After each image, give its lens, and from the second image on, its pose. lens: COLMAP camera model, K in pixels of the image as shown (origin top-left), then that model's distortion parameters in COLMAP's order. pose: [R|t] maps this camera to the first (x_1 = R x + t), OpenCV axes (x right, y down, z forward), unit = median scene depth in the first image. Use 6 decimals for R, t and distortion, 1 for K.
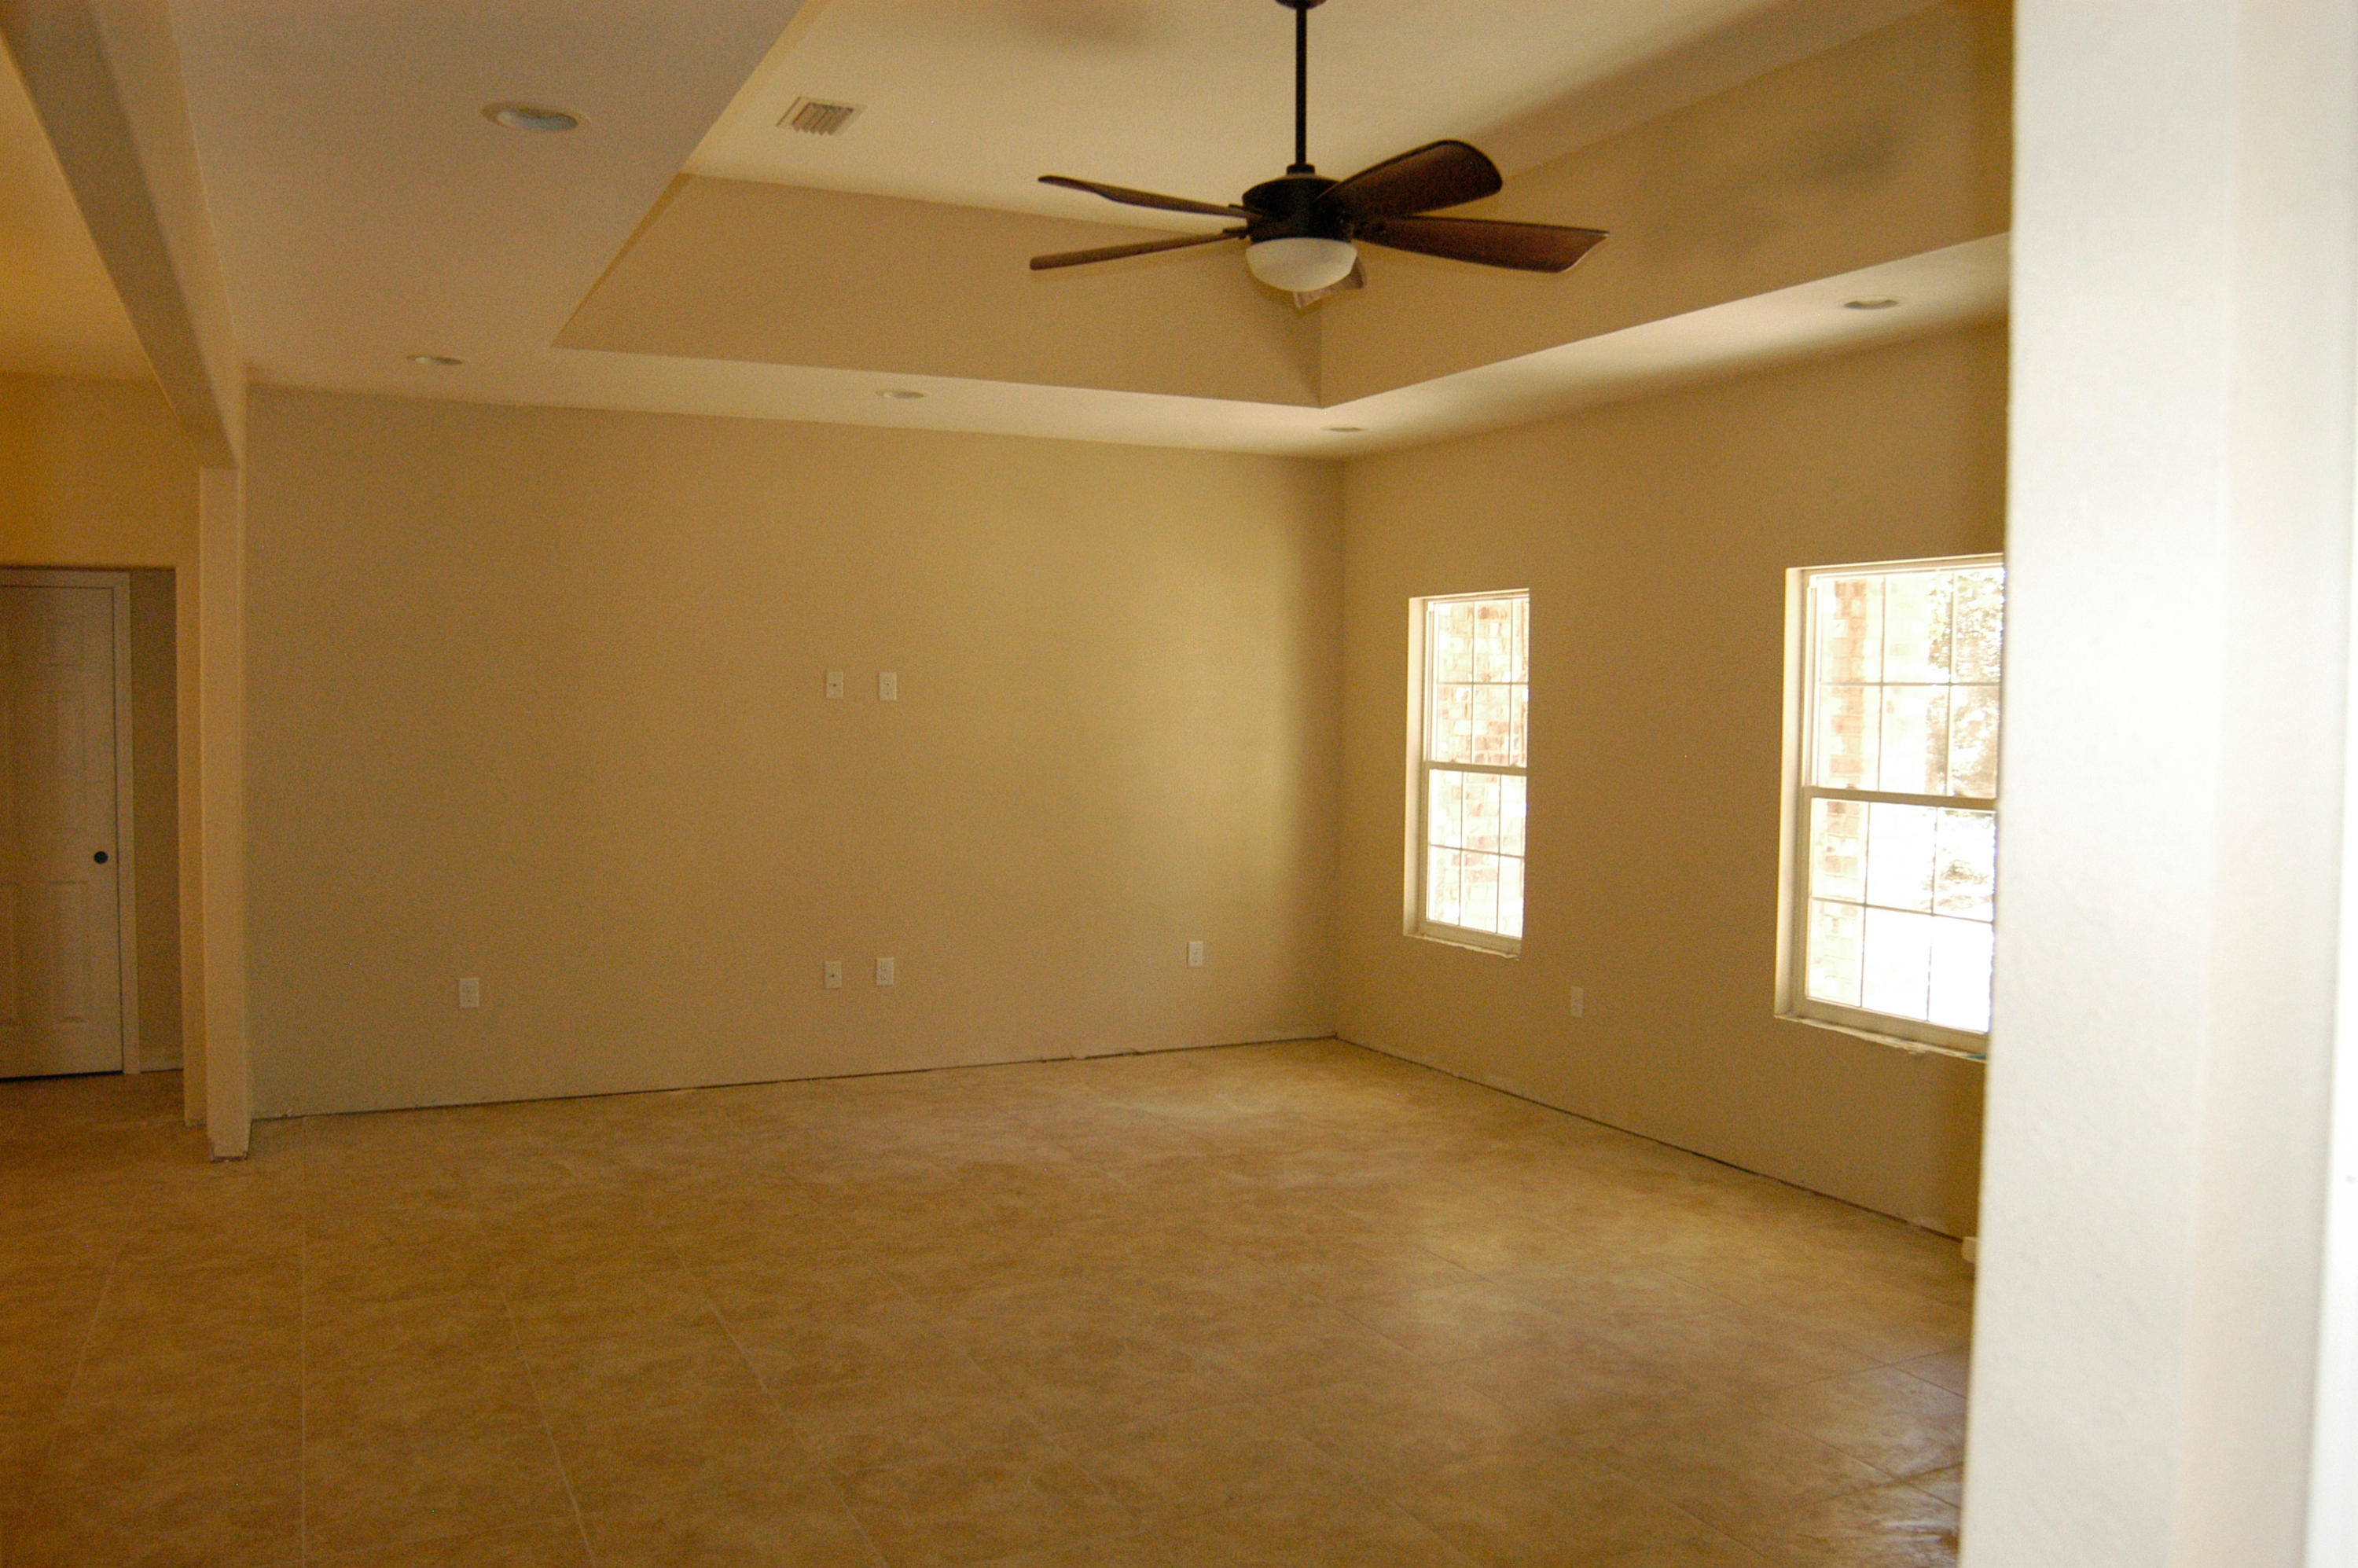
lens RADIAL K [[1826.7, 0, 1179.0], [0, 1826.7, 784.0], [0, 0, 1]] dist [-0.095775, 0.063111]
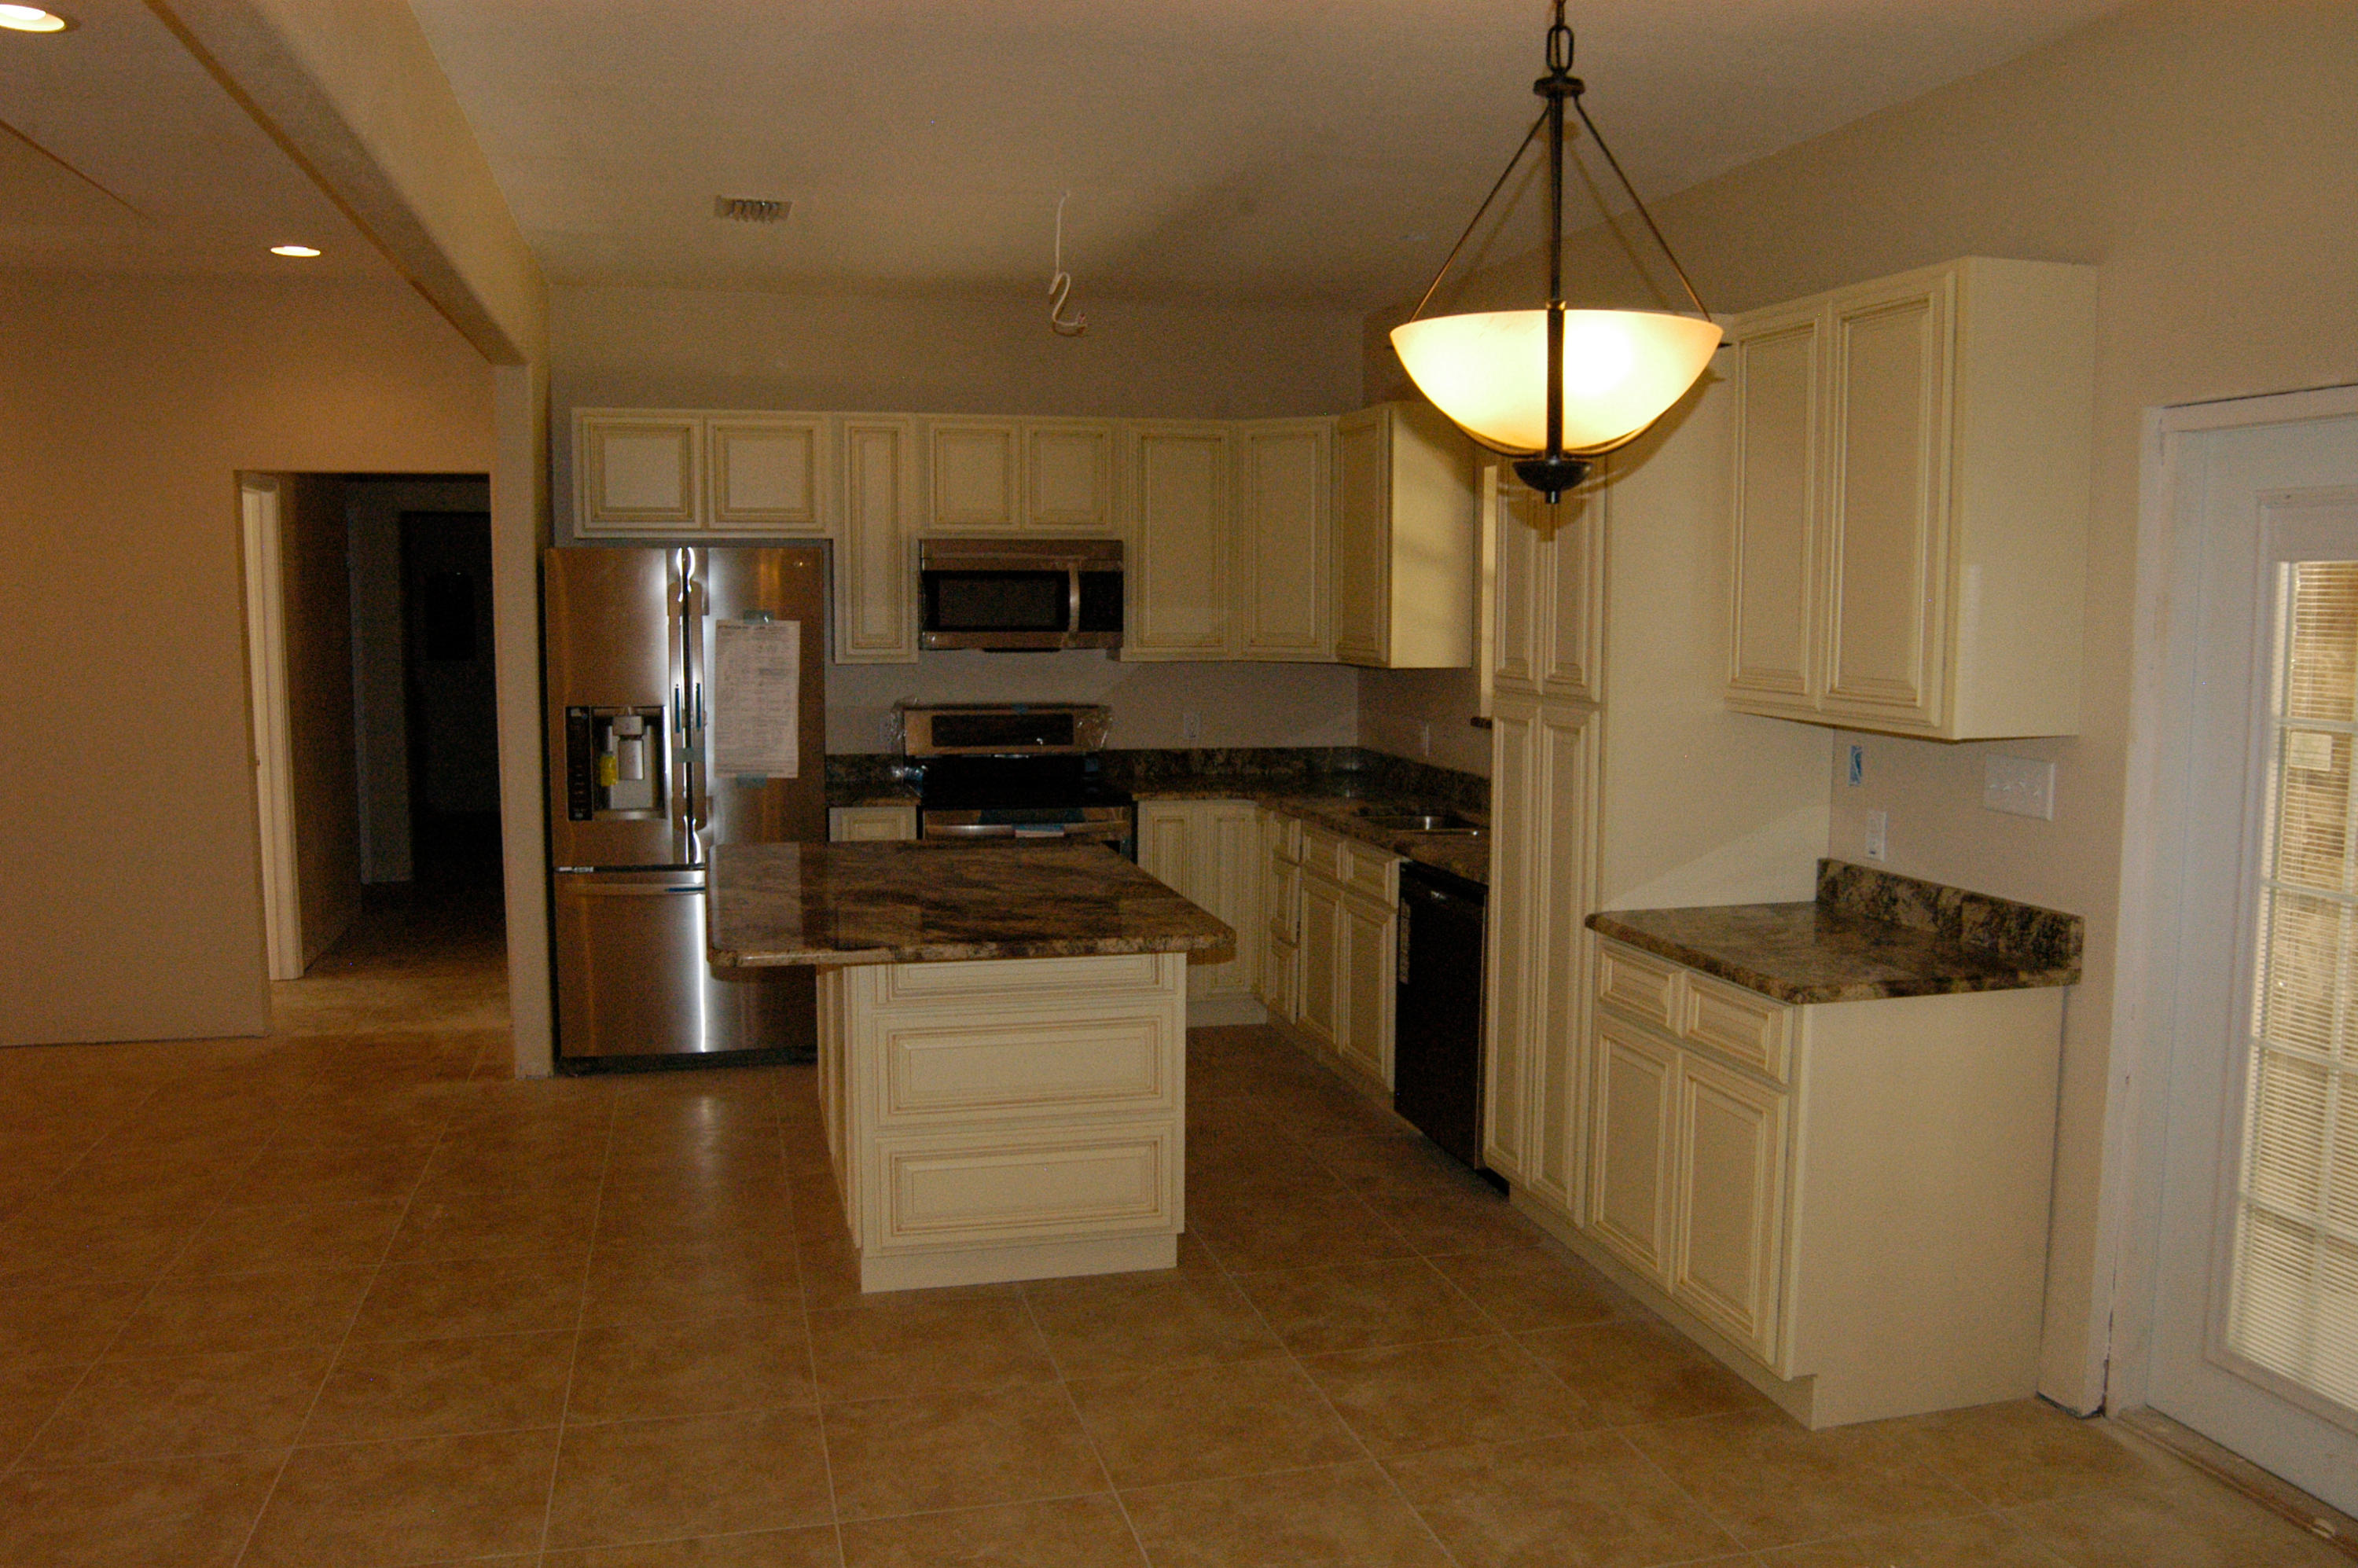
lens RADIAL K [[1826.7, 0, 1179.0], [0, 1826.7, 784.0], [0, 0, 1]] dist [-0.095775, 0.063111]
pose [[-0.980696, -0.026136, 0.193785, -0.688461], [0.003335, 0.988647, 0.150218, -0.056313], [-0.195511, 0.147964, -0.969475, 1.085836]]
